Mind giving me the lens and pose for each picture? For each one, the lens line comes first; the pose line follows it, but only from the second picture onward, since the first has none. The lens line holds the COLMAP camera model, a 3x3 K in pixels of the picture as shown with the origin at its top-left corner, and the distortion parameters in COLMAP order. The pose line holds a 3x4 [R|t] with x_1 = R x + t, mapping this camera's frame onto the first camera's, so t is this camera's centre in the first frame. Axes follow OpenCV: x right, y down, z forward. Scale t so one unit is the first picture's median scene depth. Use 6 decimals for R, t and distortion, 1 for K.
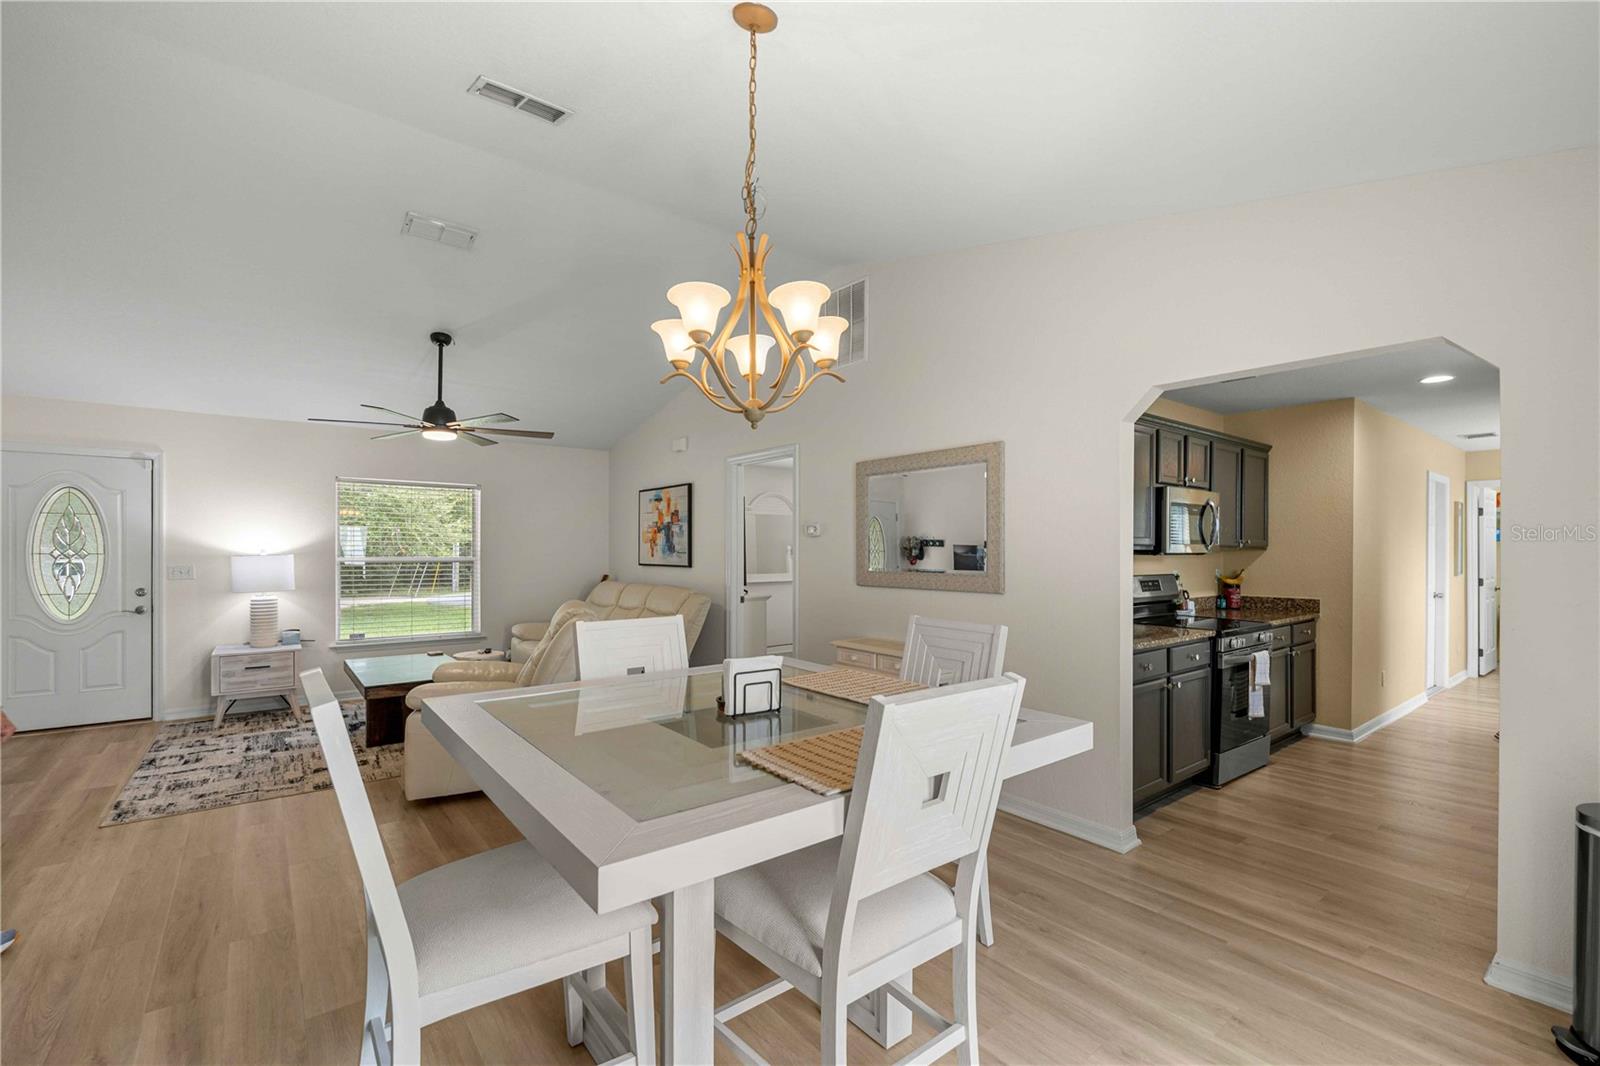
lens RADIAL K [[699.0, 0, 798.7], [0, 699.0, 553.1], [0, 0, 1]] dist [-0.001997, 0.000769]
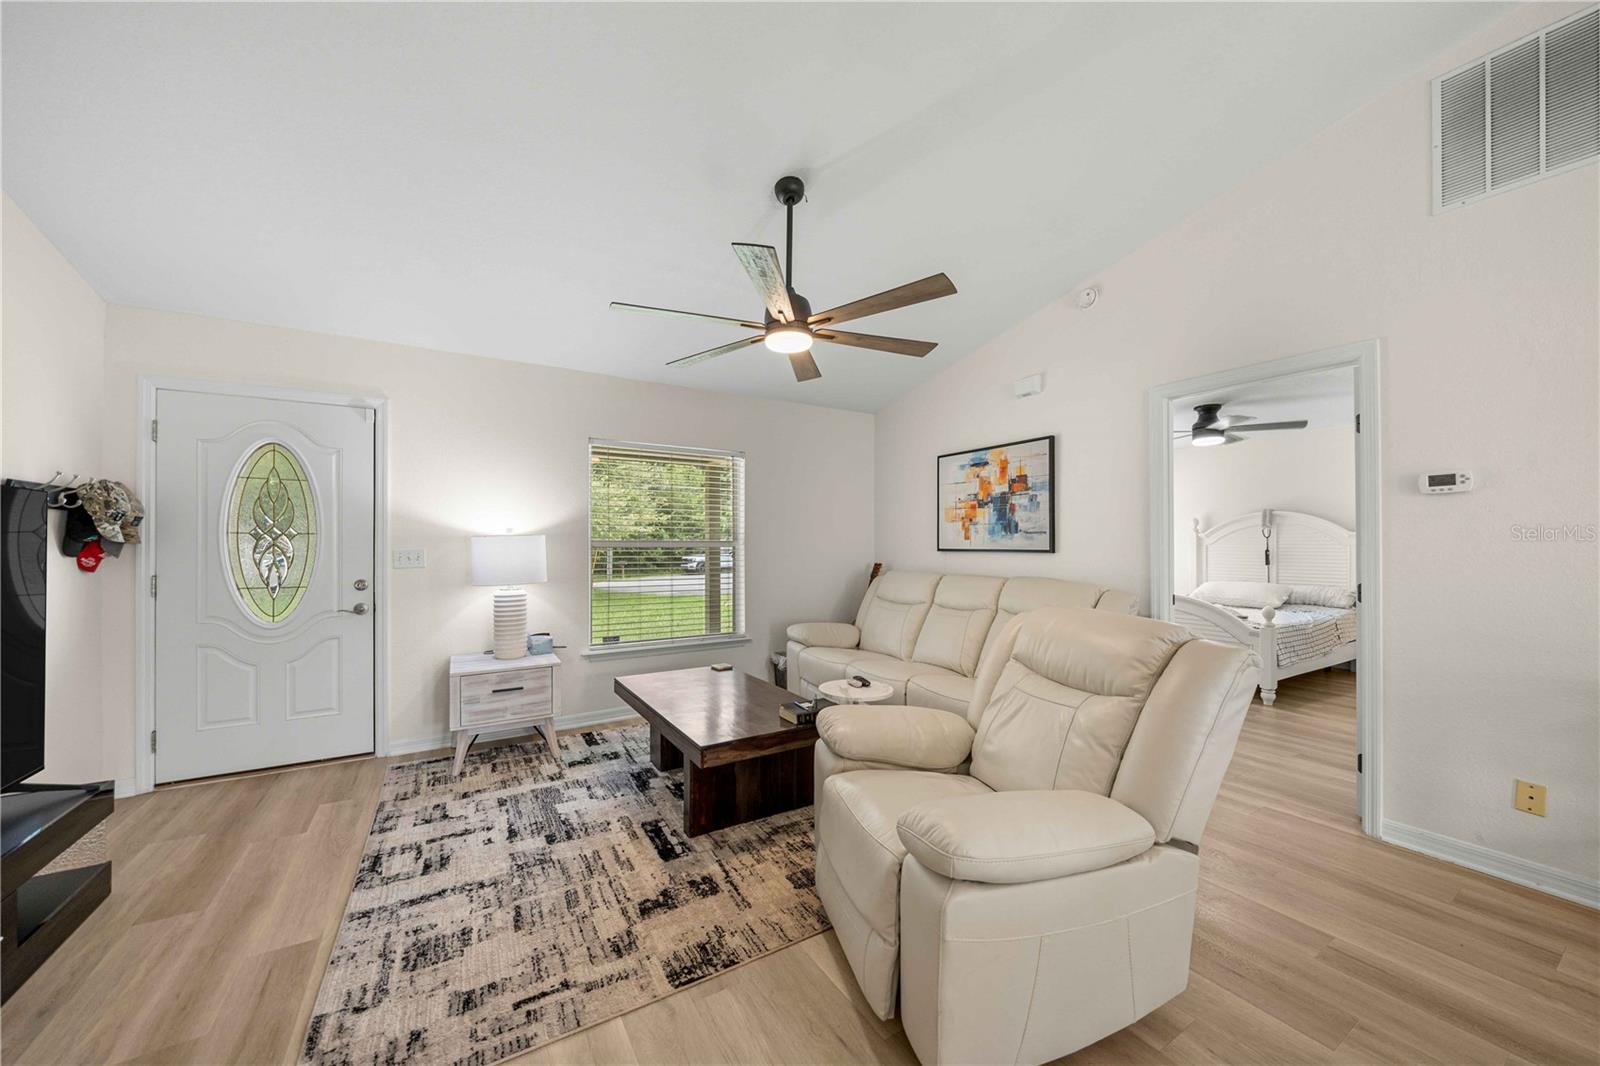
lens RADIAL K [[580.6, 0, 804.6], [0, 580.6, 543.9], [0, 0, 1]] dist [-0.006200, -0.000764]
pose [[0.994444, -0.003323, -0.105218, -0.402648], [0.002891, 0.999987, -0.004254, 0.015791], [0.105230, 0.003926, 0.994440, 0.432131]]
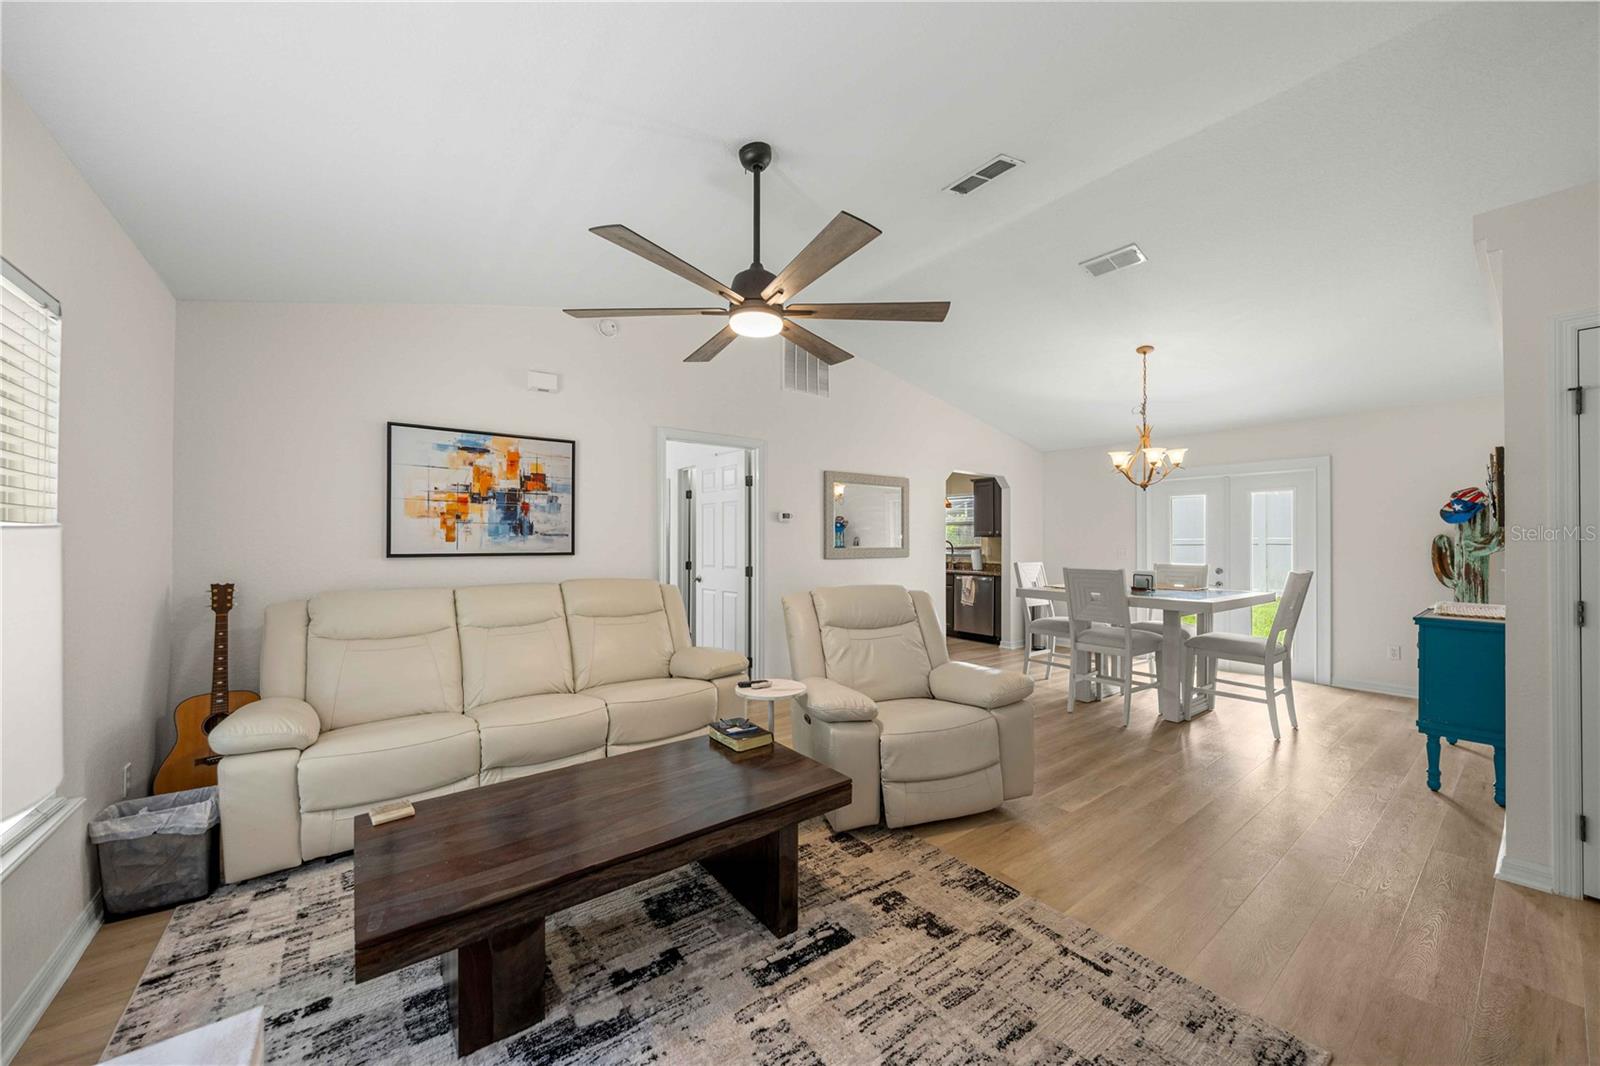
lens RADIAL K [[580.6, 0, 805.8], [0, 580.6, 542.8], [0, 0, 1]] dist [-0.006200, -0.000764]
pose [[0.001649, -0.003098, 0.999994, -0.892828], [0.003761, 0.999988, 0.003092, 0.007986], [-0.999992, 0.003756, 0.001661, 0.868963]]
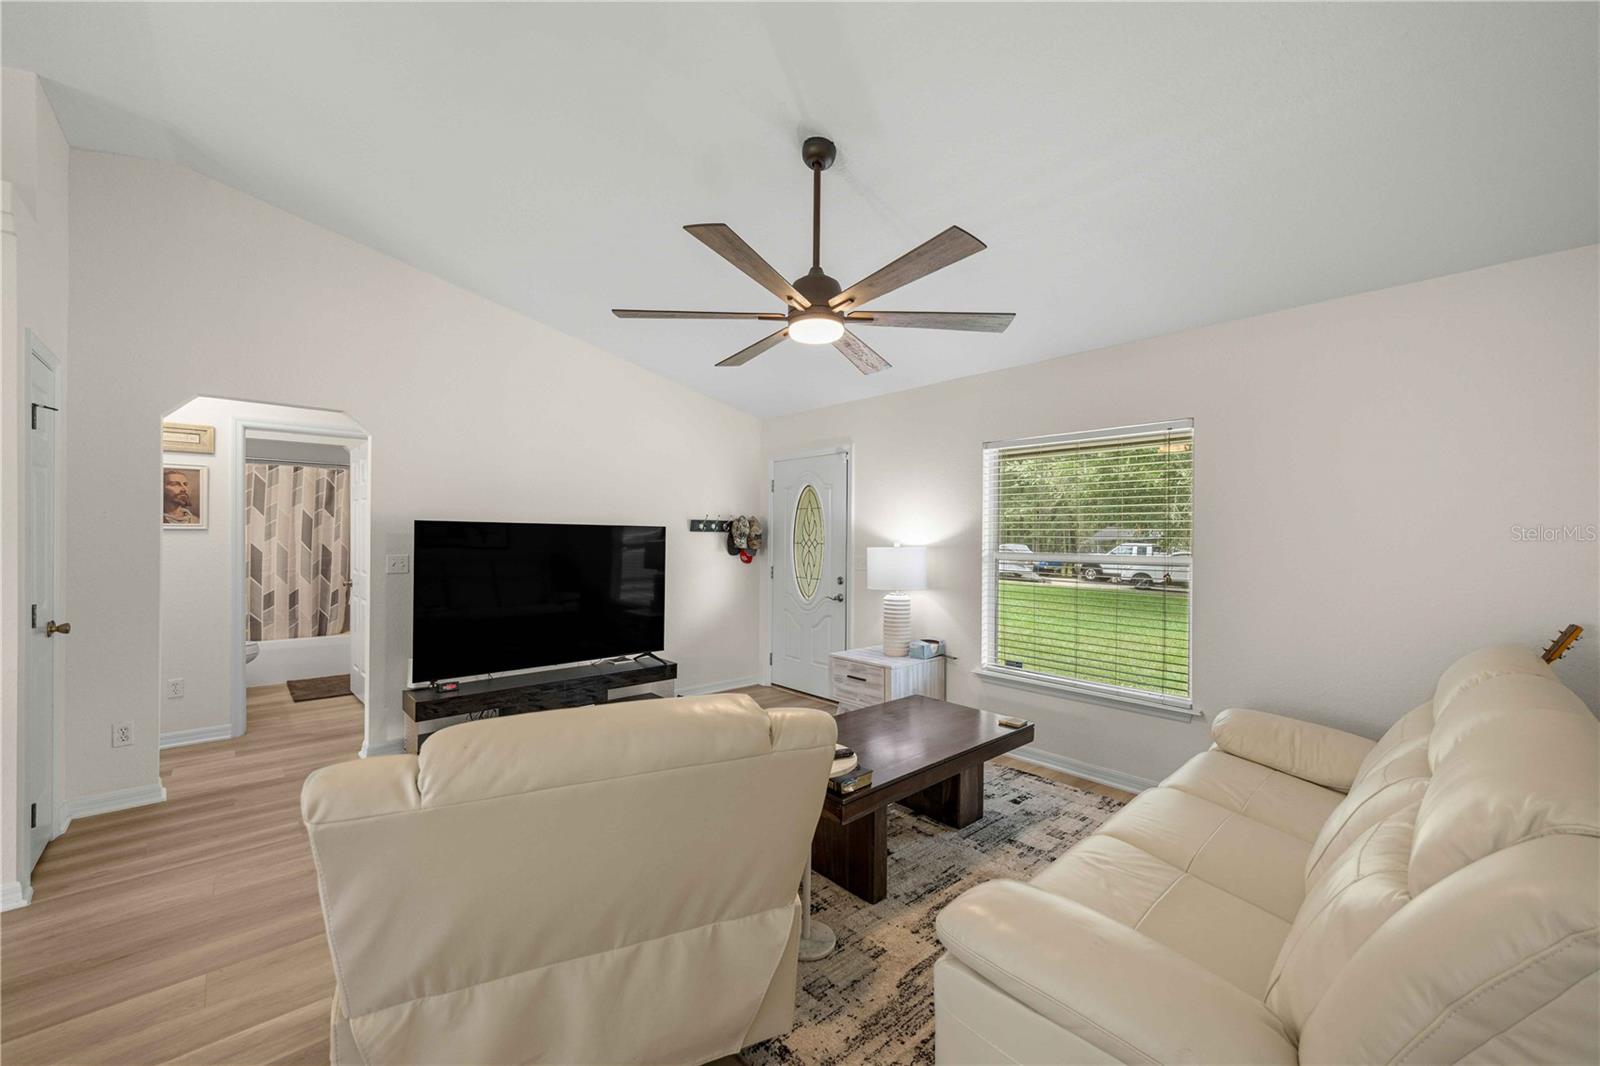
lens RADIAL K [[608.7, 0, 789.3], [0, 608.7, 538.0], [0, 0, 1]] dist [-0.001580, -0.000346]
pose [[0.068403, -0.000446, -0.997658, -0.038642], [-0.015504, 0.999879, -0.001510, -0.005417], [0.997537, 0.015571, 0.068388, 0.858204]]
